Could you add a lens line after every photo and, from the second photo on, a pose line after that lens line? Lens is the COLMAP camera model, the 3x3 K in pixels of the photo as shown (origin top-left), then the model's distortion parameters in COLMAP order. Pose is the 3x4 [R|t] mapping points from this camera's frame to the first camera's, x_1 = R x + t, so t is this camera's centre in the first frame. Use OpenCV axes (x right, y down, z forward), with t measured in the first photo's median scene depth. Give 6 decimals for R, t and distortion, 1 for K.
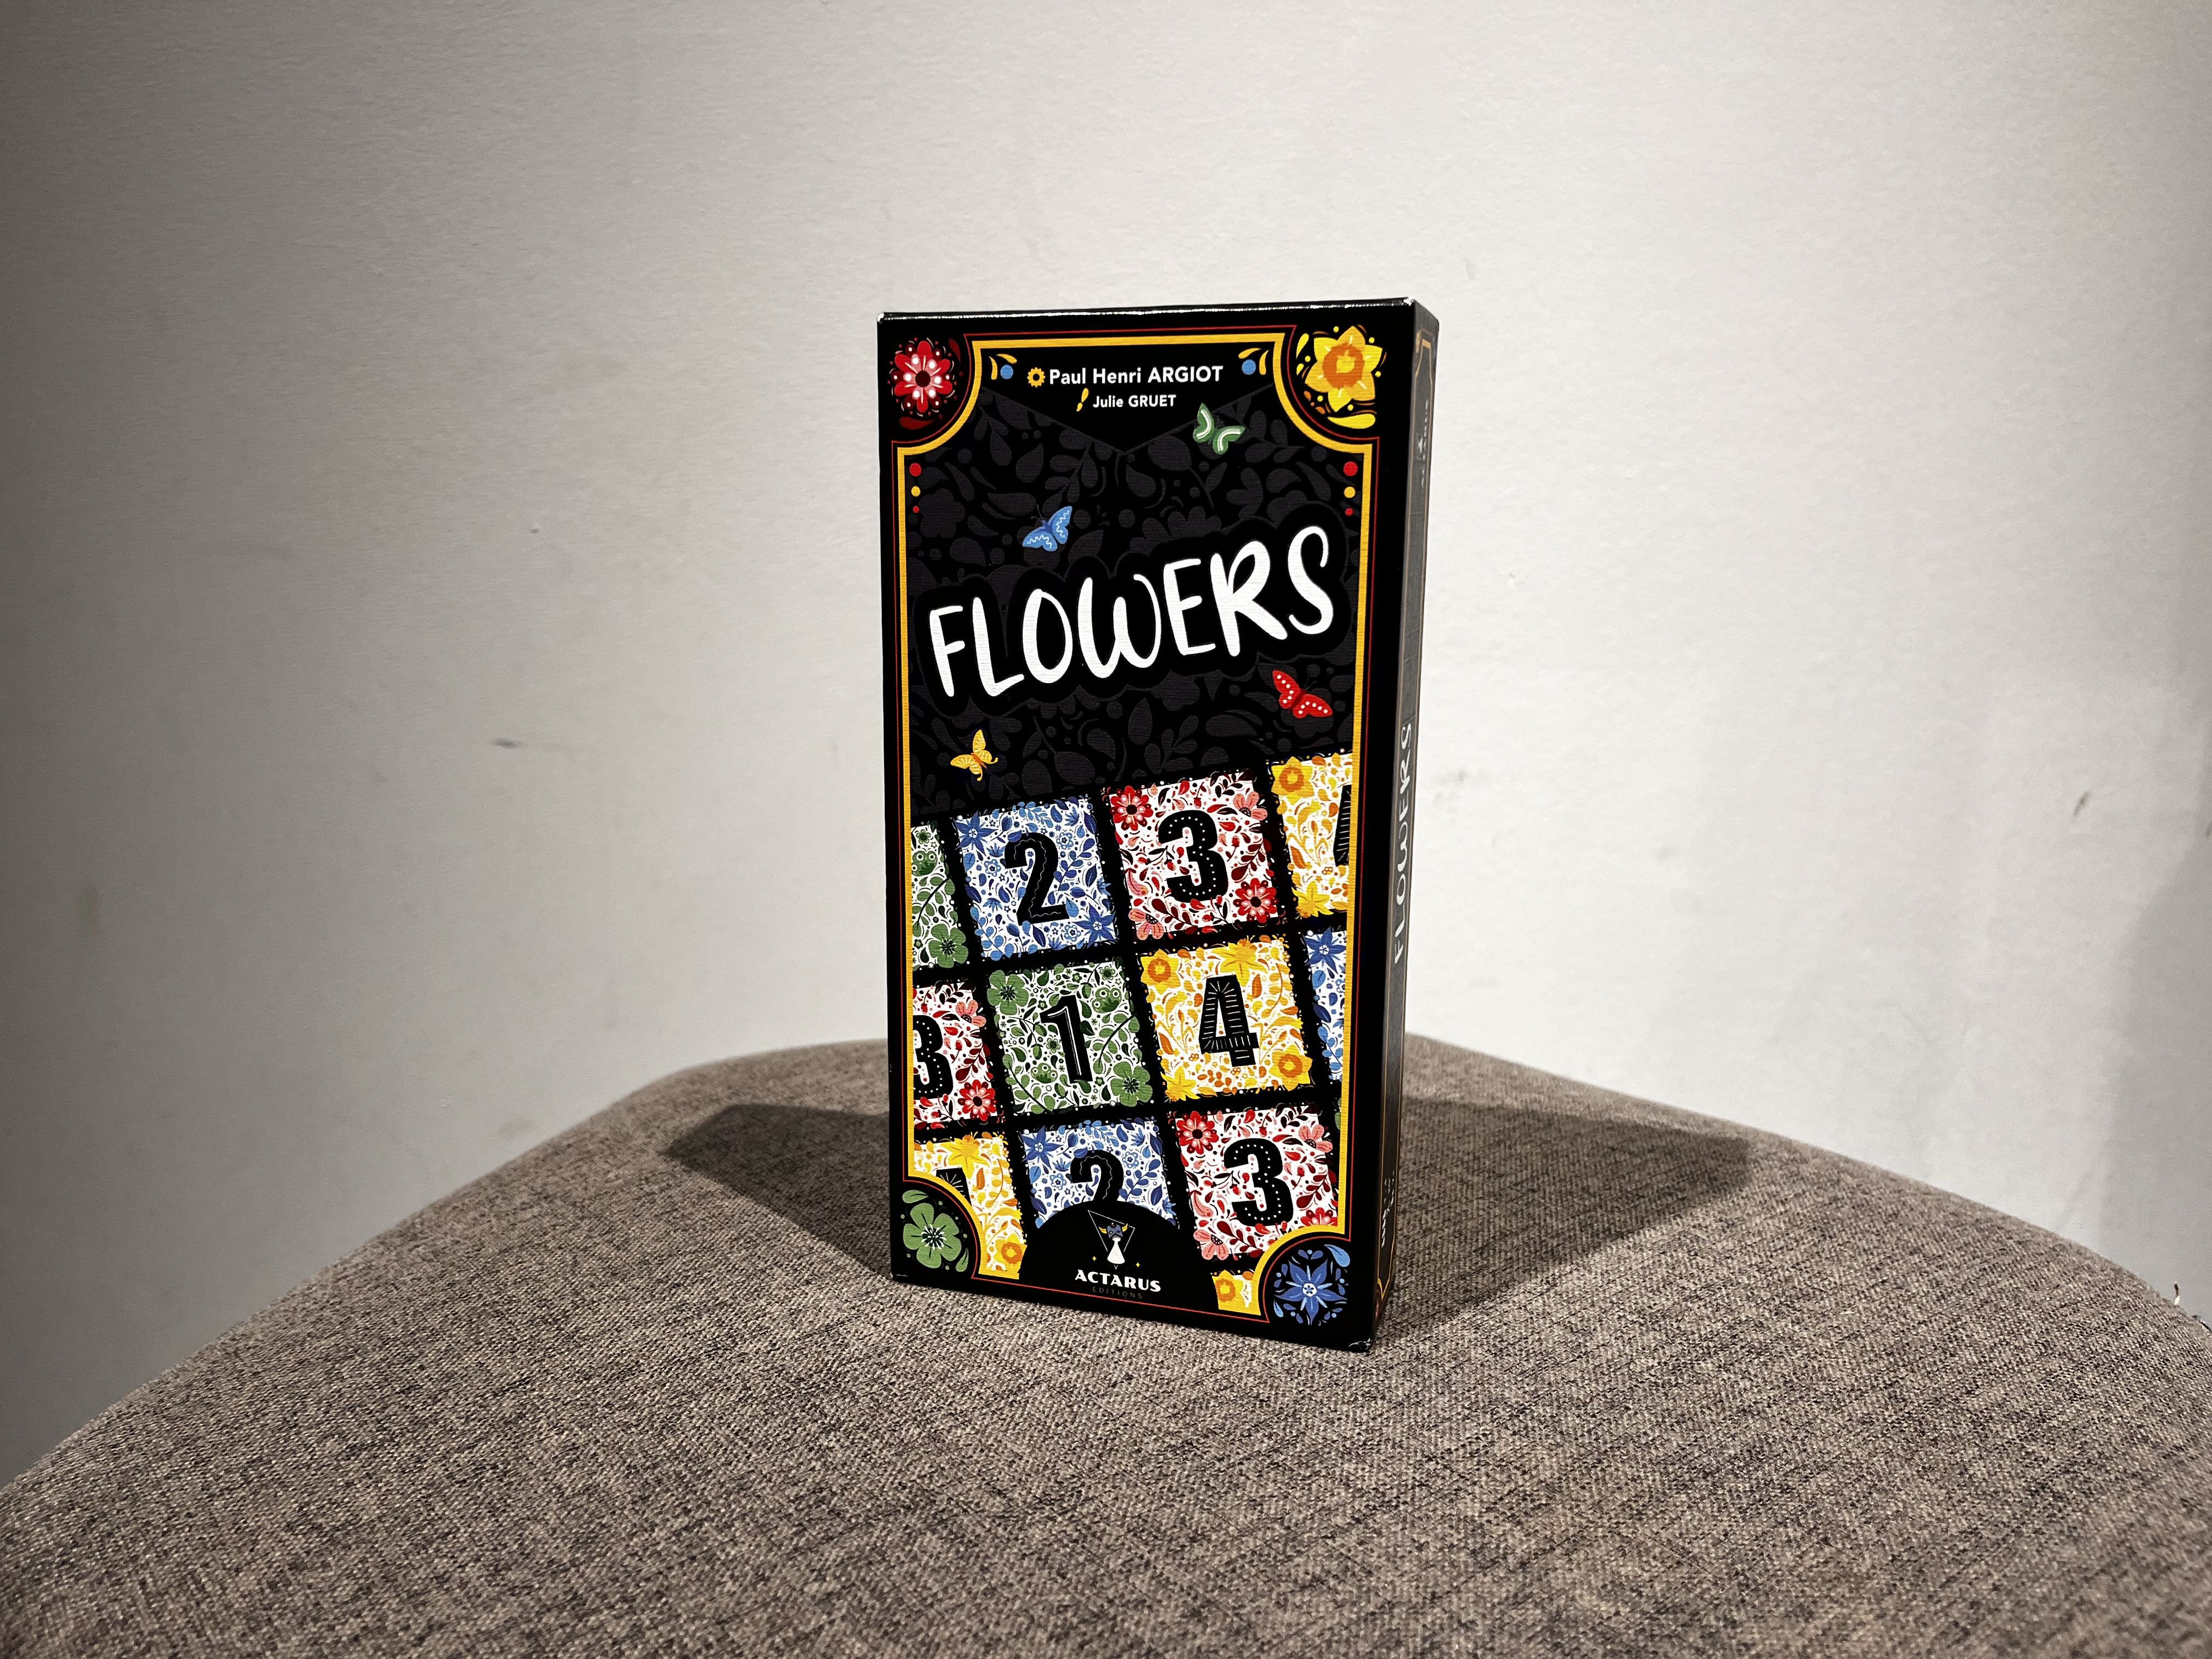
lens RADIAL K [[1685.7, 0, 1097.6], [0, 1685.7, 833.5], [0, 0, 1]] dist [0.065130, -0.110373]
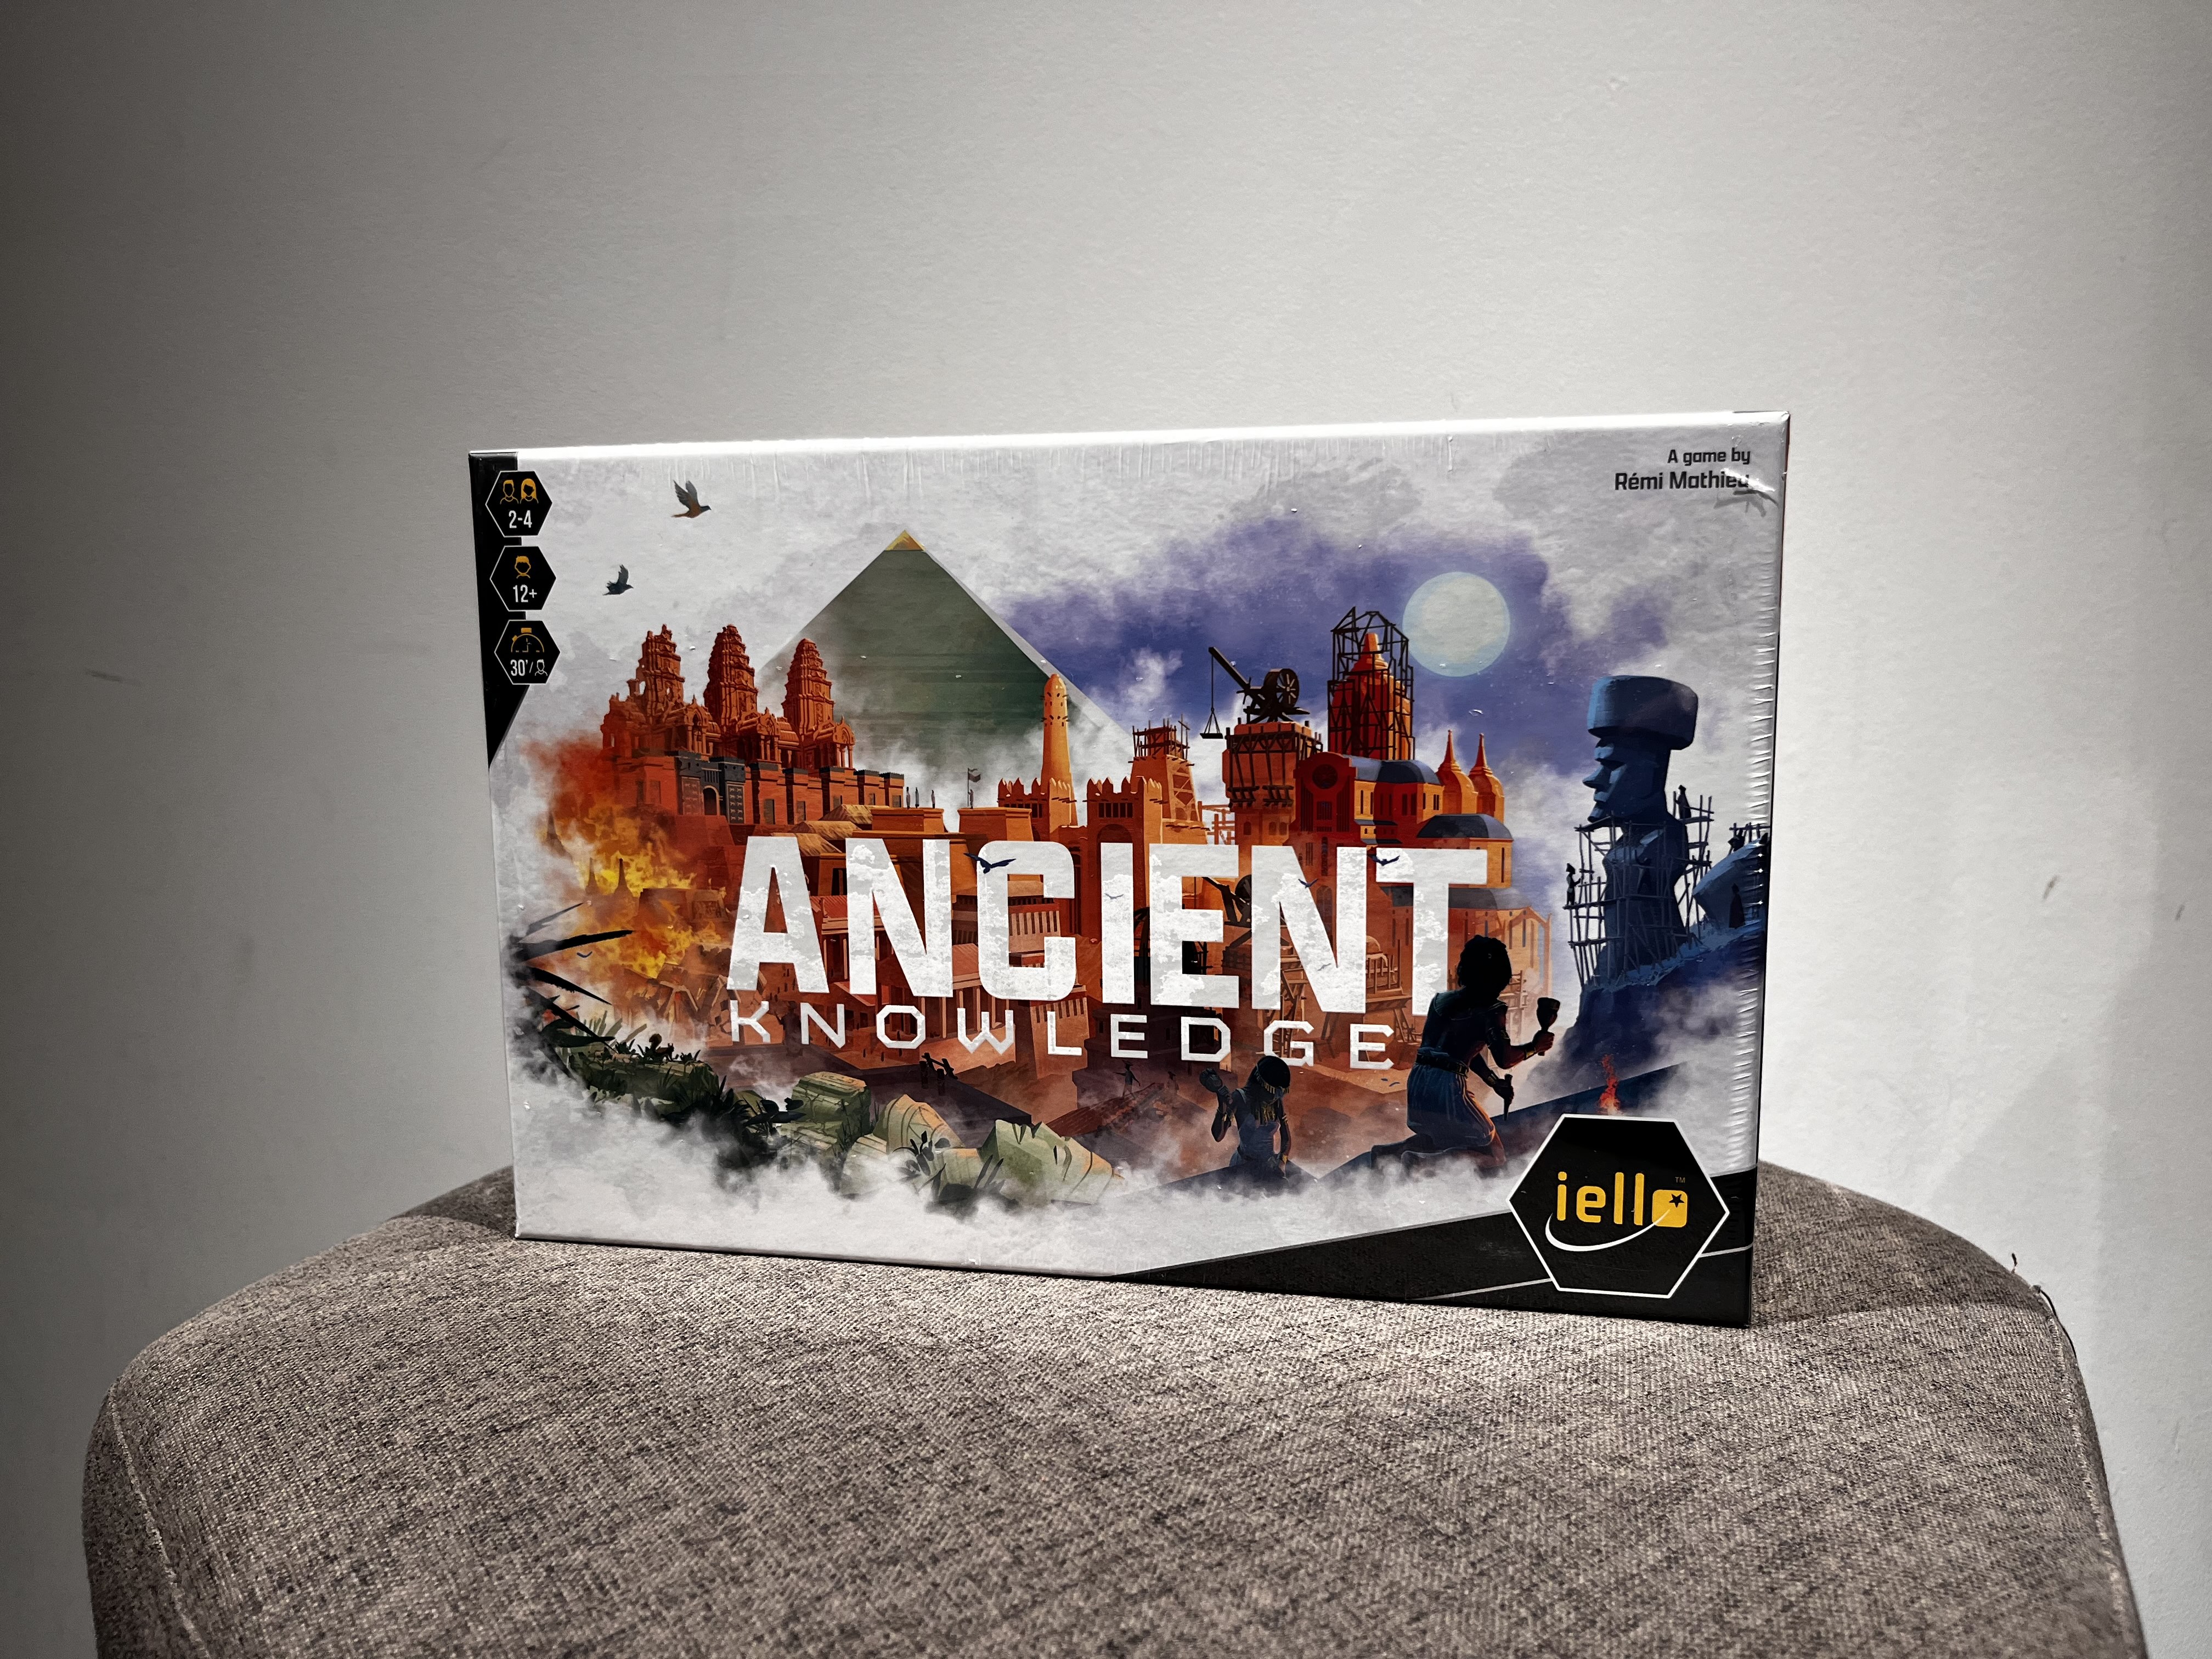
lens RADIAL K [[1697.4, 0, 1098.0], [0, 1697.4, 828.3], [0, 0, 1]] dist [-0.011692, 0.043590]
pose [[0.997565, 0.006573, -0.069437, 0.144363], [-0.012934, 0.995715, -0.091561, 0.129014], [0.068538, 0.092236, 0.993376, -0.253292]]
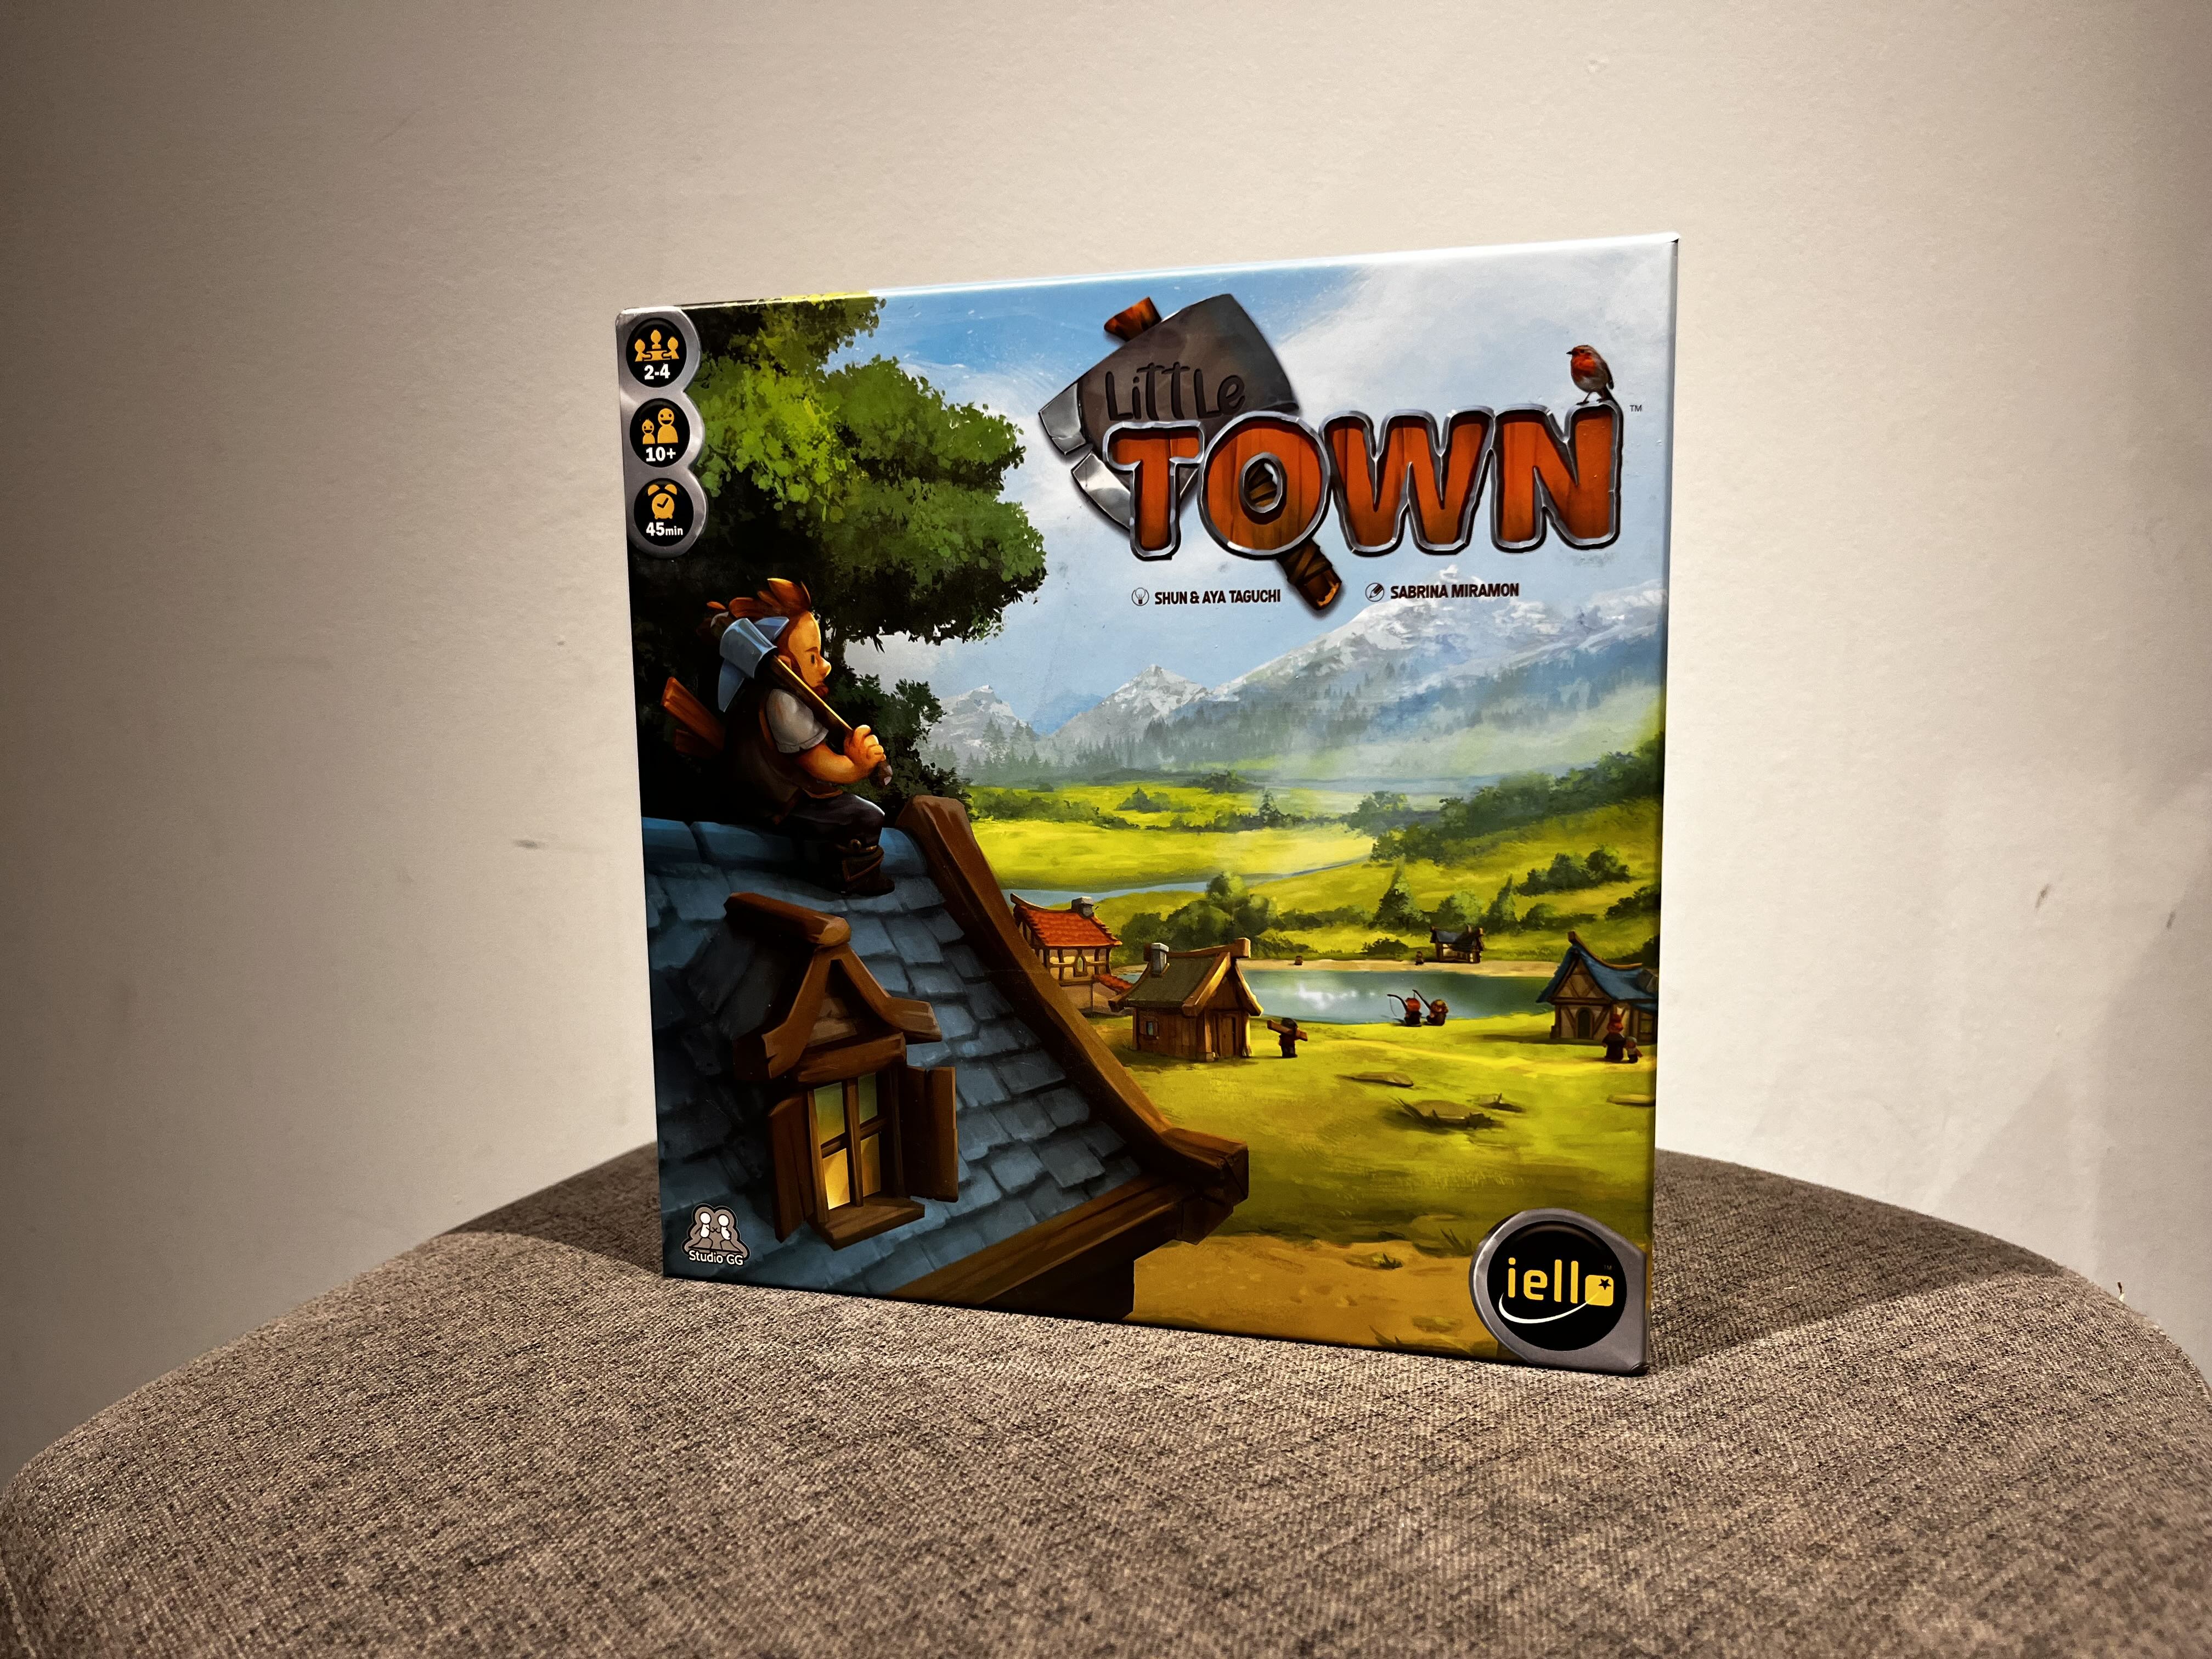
lens RADIAL K [[1685.7, 0, 1097.6], [0, 1685.7, 833.5], [0, 0, 1]] dist [0.065130, -0.110373]
pose [[0.999941, -0.008572, -0.006702, 0.025688], [0.007778, 0.993826, -0.110673, 0.138038], [0.007610, 0.110614, 0.993834, -0.094361]]
